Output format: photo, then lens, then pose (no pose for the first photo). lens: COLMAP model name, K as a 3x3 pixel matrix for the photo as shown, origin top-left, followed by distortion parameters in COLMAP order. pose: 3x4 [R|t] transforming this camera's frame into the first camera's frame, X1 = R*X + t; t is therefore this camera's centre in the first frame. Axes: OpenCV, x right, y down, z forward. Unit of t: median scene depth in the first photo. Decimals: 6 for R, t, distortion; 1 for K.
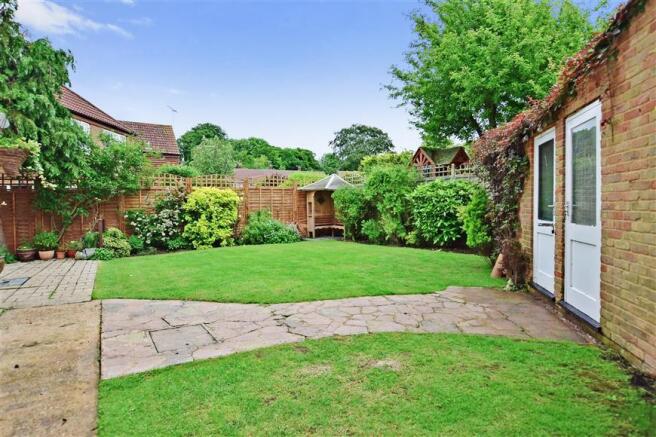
lens RADIAL K [[376.3, 0, 325.6], [0, 376.3, 215.6], [0, 0, 1]] dist [-0.020464, 0.000280]
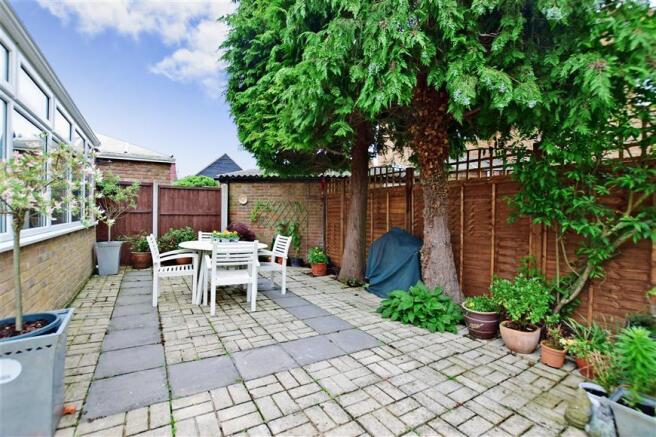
lens RADIAL K [[291.9, 0, 324.6], [0, 291.9, 215.3], [0, 0, 1]] dist [-0.029323, 0.000097]
pose [[0.032881, 0.006784, -0.999436, -0.391804], [-0.038487, 0.999244, 0.005516, -0.008831], [0.998718, 0.038284, 0.033117, 0.659073]]
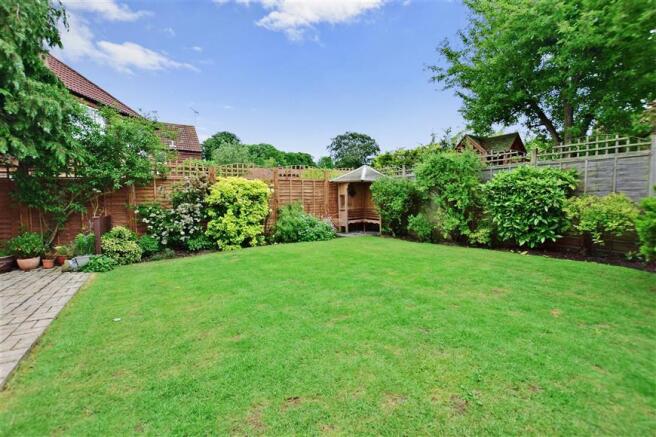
lens RADIAL K [[291.9, 0, 324.6], [0, 291.9, 215.3], [0, 0, 1]] dist [-0.029323, 0.000097]
pose [[0.999682, -0.003085, 0.025038, -0.127734], [0.002361, 0.999579, 0.028905, -0.007090], [-0.025117, -0.028837, 0.999269, 0.336669]]
